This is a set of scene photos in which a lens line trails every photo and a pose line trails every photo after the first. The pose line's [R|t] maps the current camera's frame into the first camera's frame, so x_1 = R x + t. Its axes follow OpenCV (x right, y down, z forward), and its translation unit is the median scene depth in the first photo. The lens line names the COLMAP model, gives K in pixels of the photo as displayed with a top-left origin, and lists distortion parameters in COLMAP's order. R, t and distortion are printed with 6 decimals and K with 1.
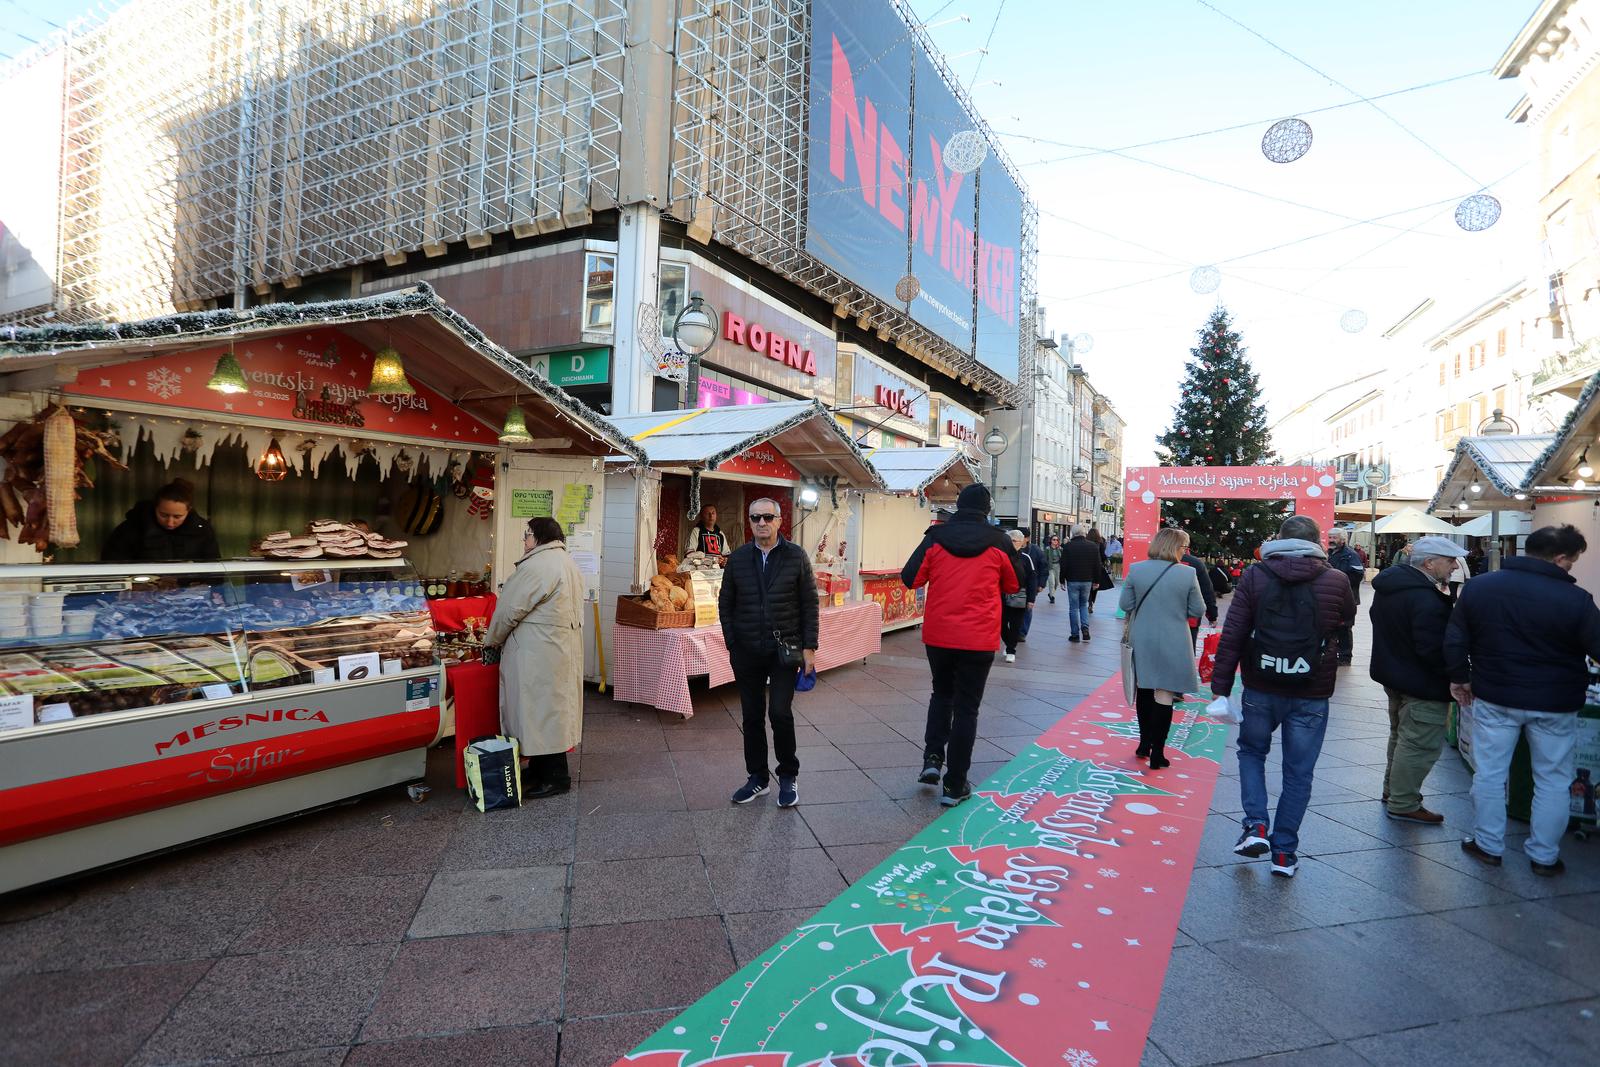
lens RADIAL K [[900.5, 0, 800.0], [0, 900.5, 533.5], [0, 0, 1]] dist [0.001848, 0.001835]
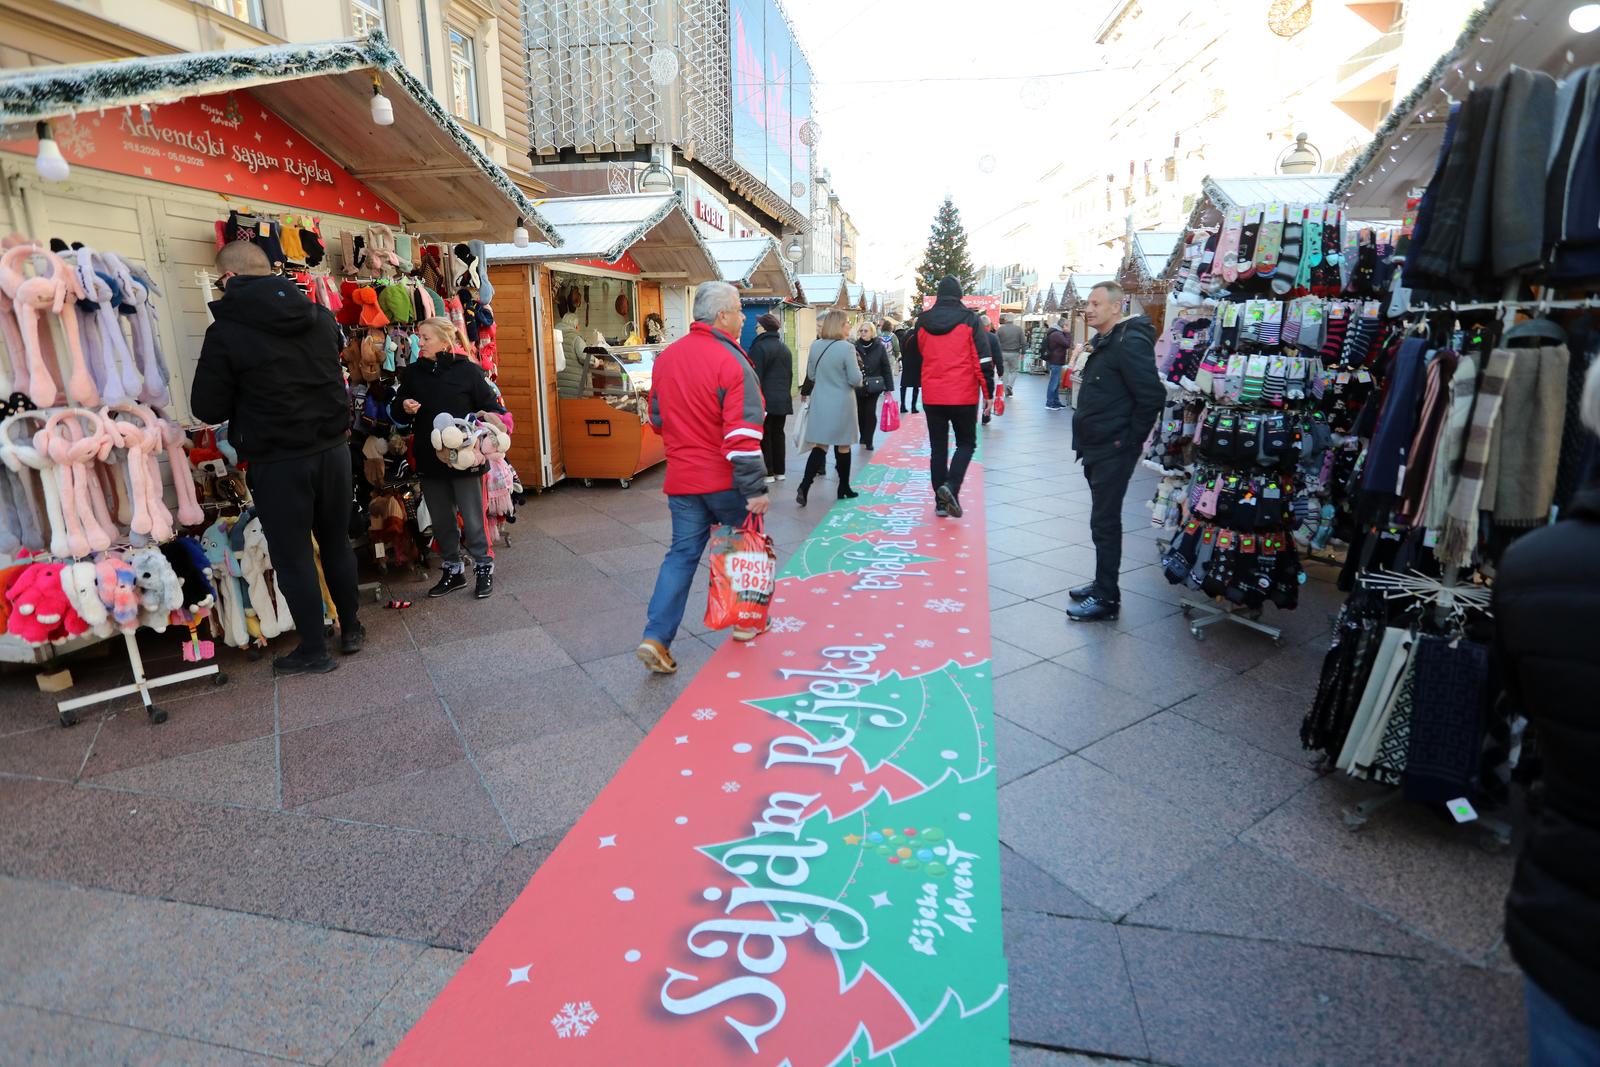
lens RADIAL K [[900.5, 0, 800.0], [0, 900.5, 533.5], [0, 0, 1]] dist [0.001848, 0.001835]
pose [[0.950409, -0.091747, 0.297161, -0.411222], [0.023696, 0.974080, 0.224957, -0.001821], [-0.310098, -0.206760, 0.927949, -0.713865]]
